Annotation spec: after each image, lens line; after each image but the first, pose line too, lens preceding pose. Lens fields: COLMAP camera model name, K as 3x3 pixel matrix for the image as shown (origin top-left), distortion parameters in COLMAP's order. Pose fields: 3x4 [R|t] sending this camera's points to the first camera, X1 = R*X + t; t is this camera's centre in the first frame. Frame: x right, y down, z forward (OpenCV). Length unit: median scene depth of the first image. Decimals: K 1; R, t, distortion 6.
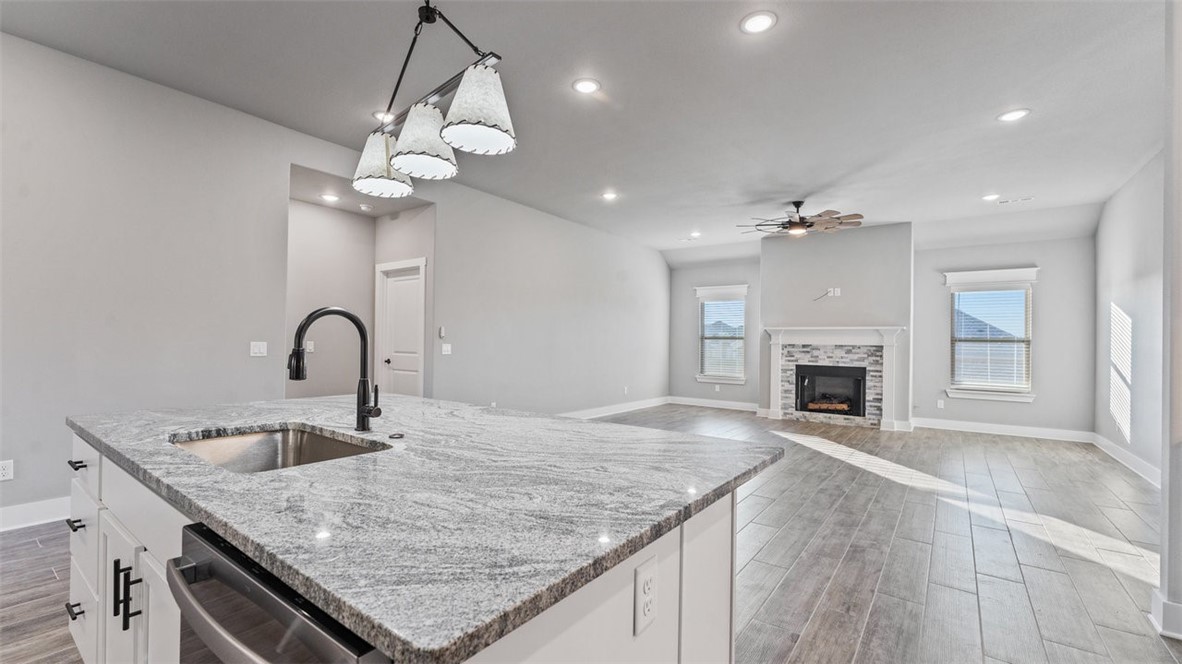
lens RADIAL K [[495.3, 0, 588.4], [0, 495.3, 340.2], [0, 0, 1]] dist [-0.000512, 0.000027]
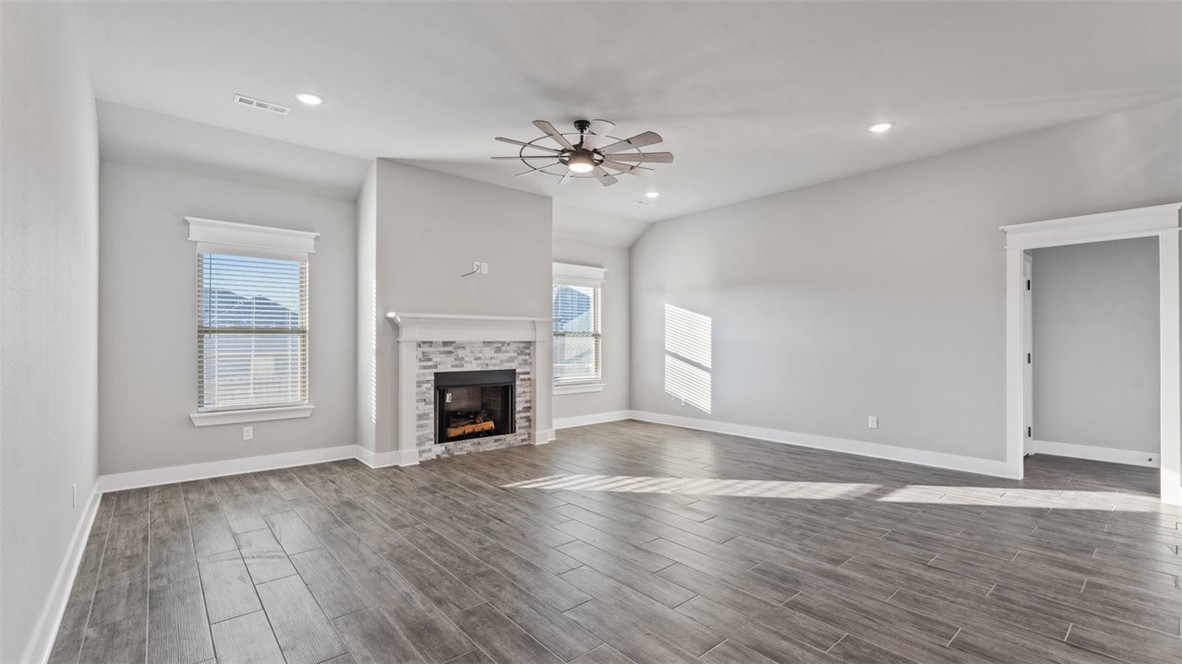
lens RADIAL K [[506.3, 0, 586.6], [0, 506.3, 338.8], [0, 0, 1]] dist [-0.003436, -0.000236]
pose [[0.228051, -0.009727, 0.973601, -0.187853], [0.001037, 0.999952, 0.009747, -0.001013], [-0.973649, -0.001213, 0.228050, 0.698952]]
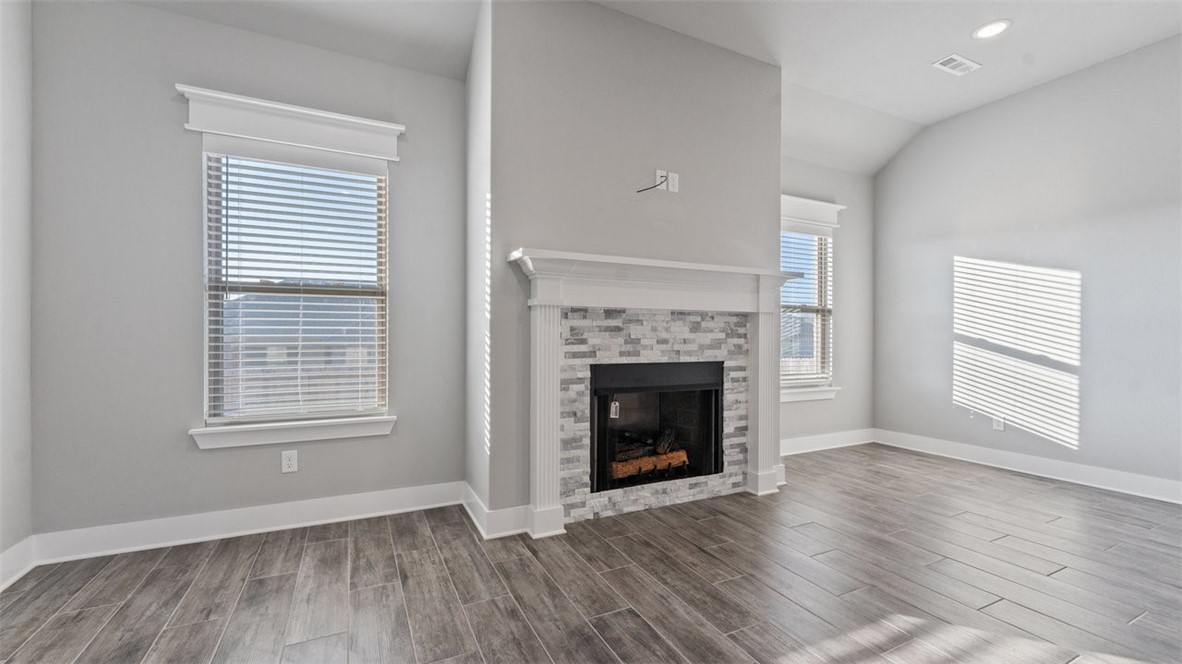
lens RADIAL K [[482.4, 0, 586.9], [0, 482.4, 337.9], [0, 0, 1]] dist [0.000247, -0.000013]
pose [[0.465574, -0.015682, 0.884870, 0.115245], [0.001009, 0.999852, 0.017189, 0.025336], [-0.885008, -0.007110, 0.465521, 0.893360]]
